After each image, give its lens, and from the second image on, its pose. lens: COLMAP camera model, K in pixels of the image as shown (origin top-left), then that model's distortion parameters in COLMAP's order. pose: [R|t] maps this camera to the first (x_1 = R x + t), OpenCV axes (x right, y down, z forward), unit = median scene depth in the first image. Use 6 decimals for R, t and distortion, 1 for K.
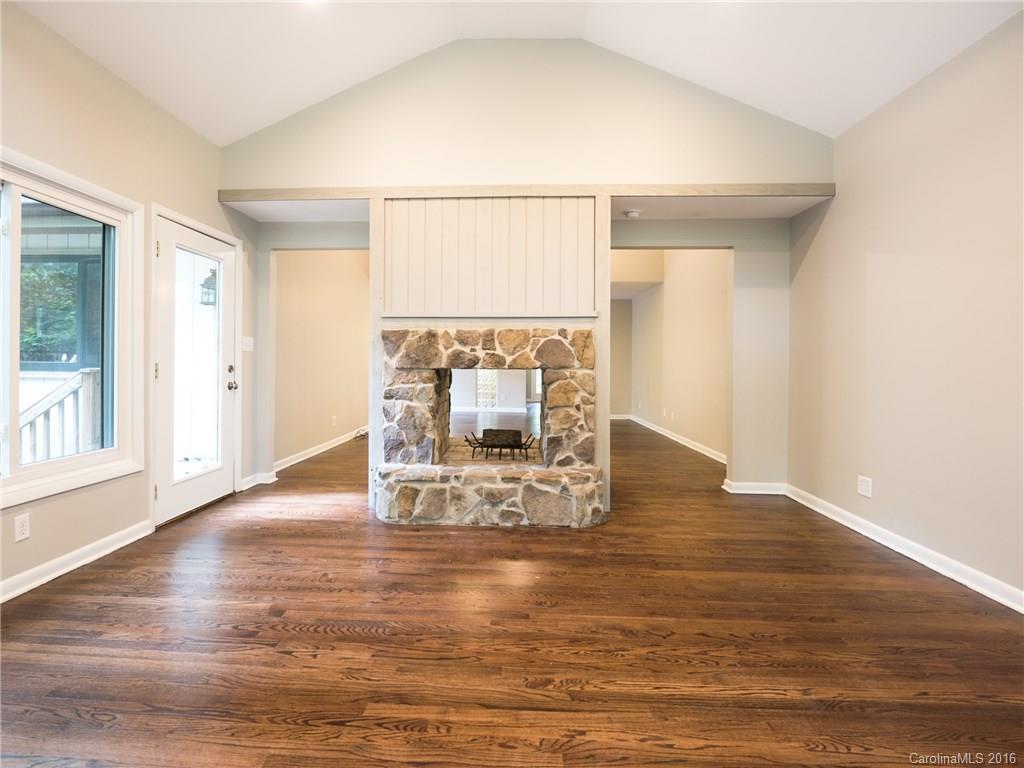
lens RADIAL K [[501.9, 0, 508.9], [0, 501.9, 365.9], [0, 0, 1]] dist [-0.004272, -0.001336]
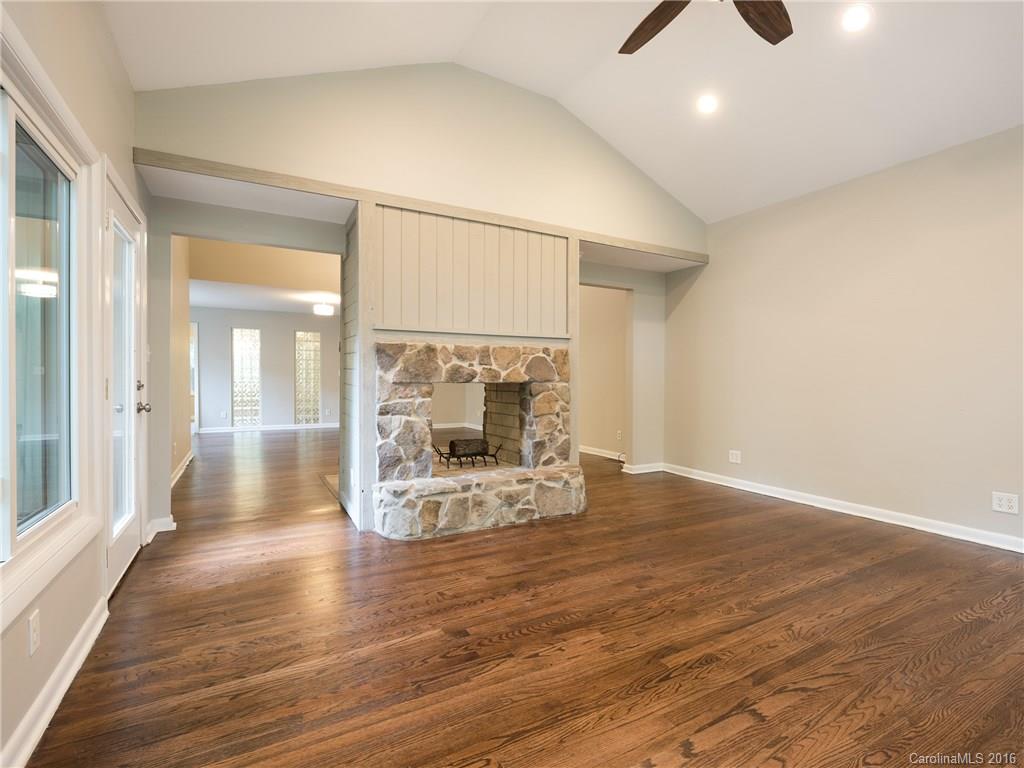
lens RADIAL K [[478.9, 0, 512.0], [0, 478.9, 384.0], [0, 0, 1]] dist [0.000858, 0.000025]
pose [[0.846538, -0.009688, 0.532240, -0.556693], [0.003940, 0.999921, 0.011933, -0.003311], [-0.532313, -0.008005, 0.846510, 0.101243]]
